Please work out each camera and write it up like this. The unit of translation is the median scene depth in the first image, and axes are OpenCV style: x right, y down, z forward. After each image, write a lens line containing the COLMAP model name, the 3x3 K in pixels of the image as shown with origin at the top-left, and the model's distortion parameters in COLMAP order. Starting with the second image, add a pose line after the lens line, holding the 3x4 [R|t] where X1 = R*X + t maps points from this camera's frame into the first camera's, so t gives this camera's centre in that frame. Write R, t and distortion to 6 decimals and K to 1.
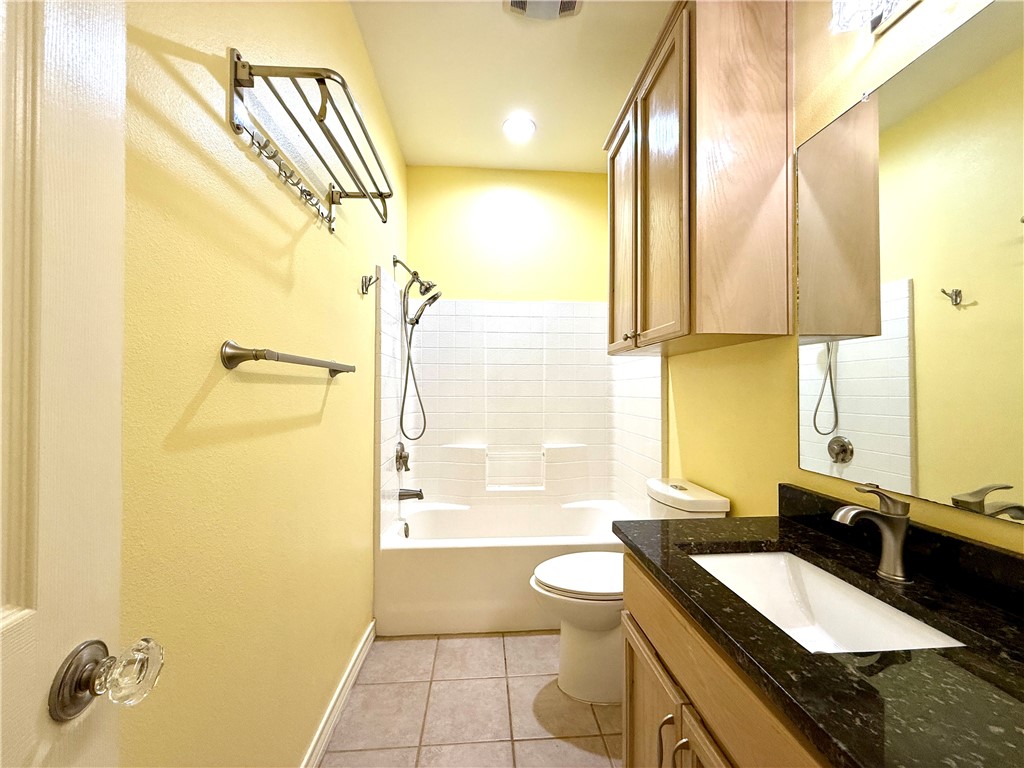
lens RADIAL K [[409.4, 0, 510.8], [0, 409.4, 386.6], [0, 0, 1]] dist [0.000265, 0.000334]
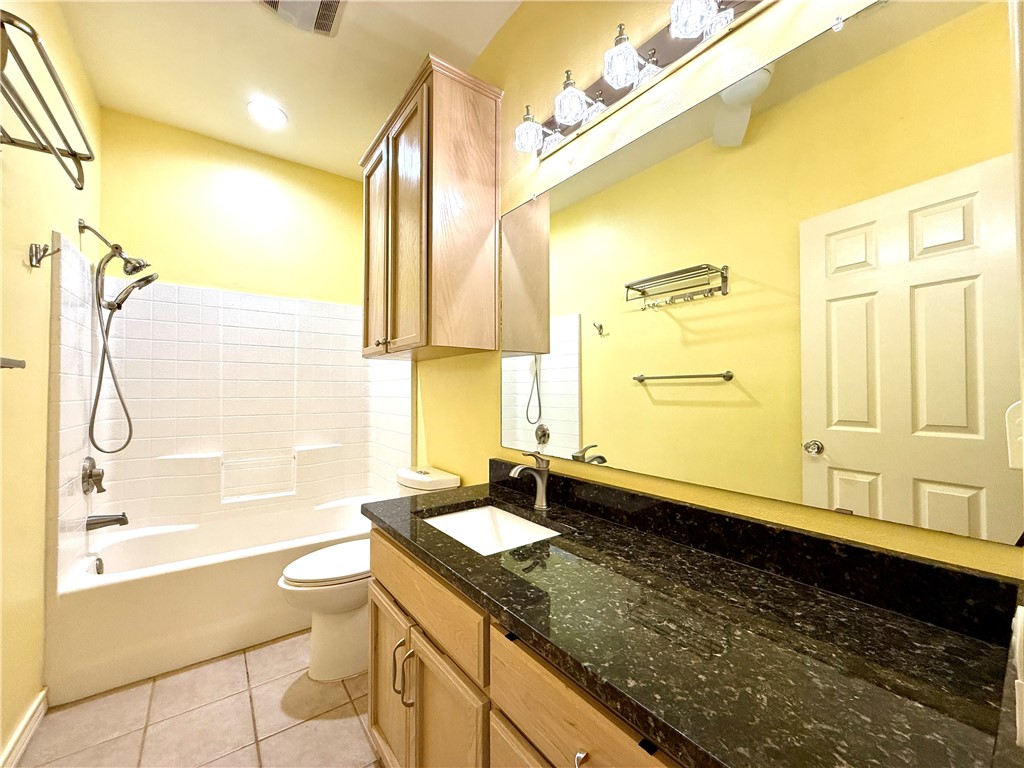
lens RADIAL K [[409.4, 0, 511.7], [0, 409.4, 384.6], [0, 0, 1]] dist [0.000265, 0.000334]
pose [[0.843346, 0.005850, 0.537340, -0.012202], [-0.002851, 0.999975, -0.006413, -0.001495], [-0.537364, 0.003876, 0.843342, -0.150754]]
